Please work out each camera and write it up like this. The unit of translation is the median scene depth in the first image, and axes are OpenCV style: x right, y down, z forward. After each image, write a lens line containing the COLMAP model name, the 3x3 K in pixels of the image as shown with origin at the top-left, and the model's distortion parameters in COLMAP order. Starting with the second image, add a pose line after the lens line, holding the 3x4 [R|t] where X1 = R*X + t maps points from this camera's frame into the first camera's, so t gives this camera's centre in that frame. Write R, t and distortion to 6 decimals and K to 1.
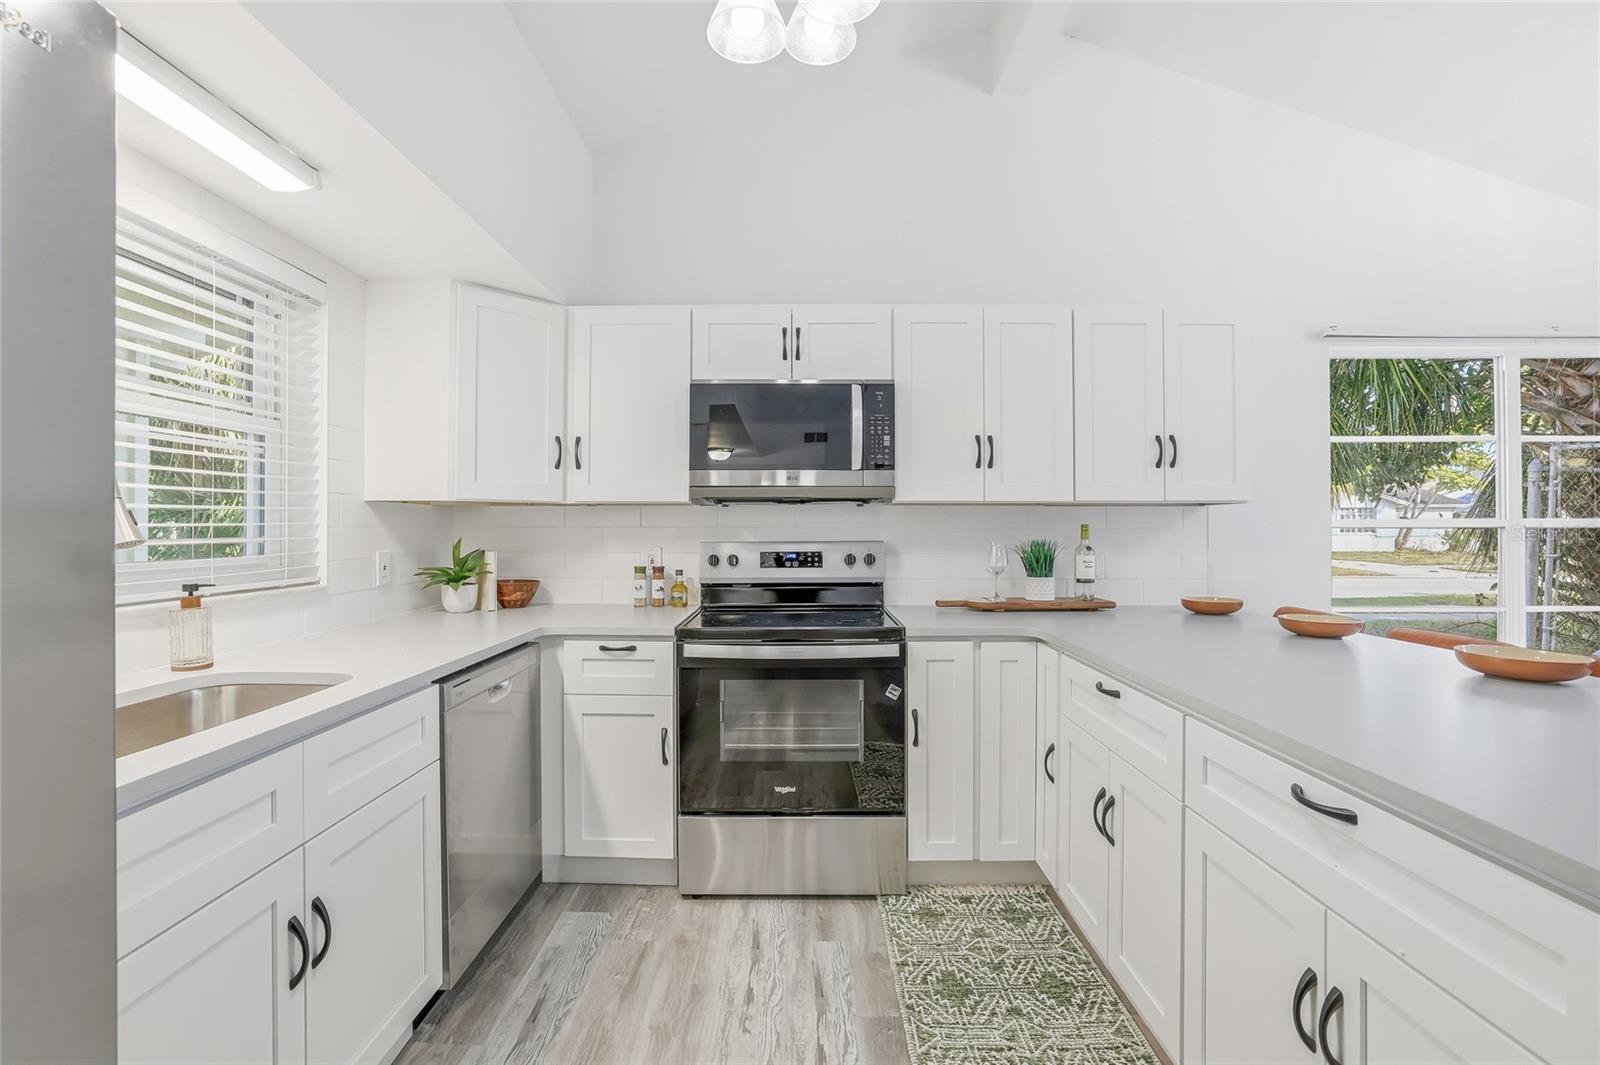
lens RADIAL K [[689.4, 0, 794.2], [0, 689.4, 523.9], [0, 0, 1]] dist [-0.042343, 0.014709]
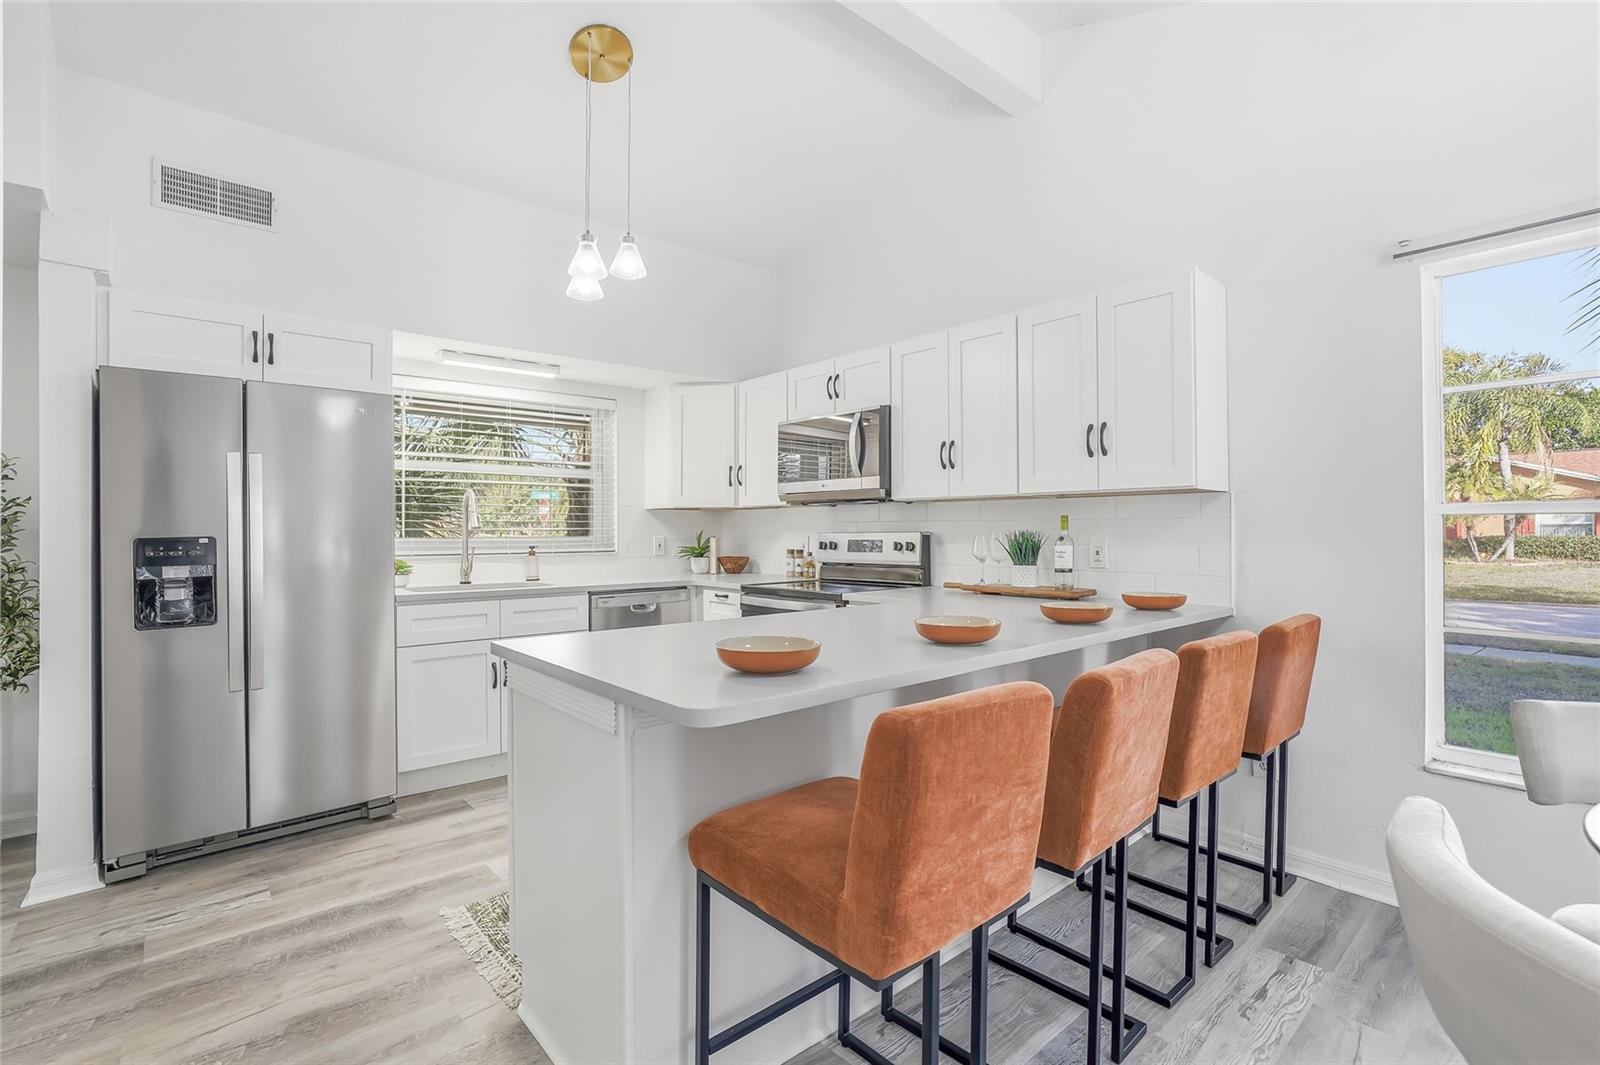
lens RADIAL K [[727.6, 0, 794.8], [0, 727.6, 521.9], [0, 0, 1]] dist [-0.024821, 0.002991]
pose [[0.661557, -0.011064, -0.749813, 1.042648], [0.006266, 0.999938, -0.009227, 0.019488], [0.749869, 0.001406, 0.661585, -0.018363]]
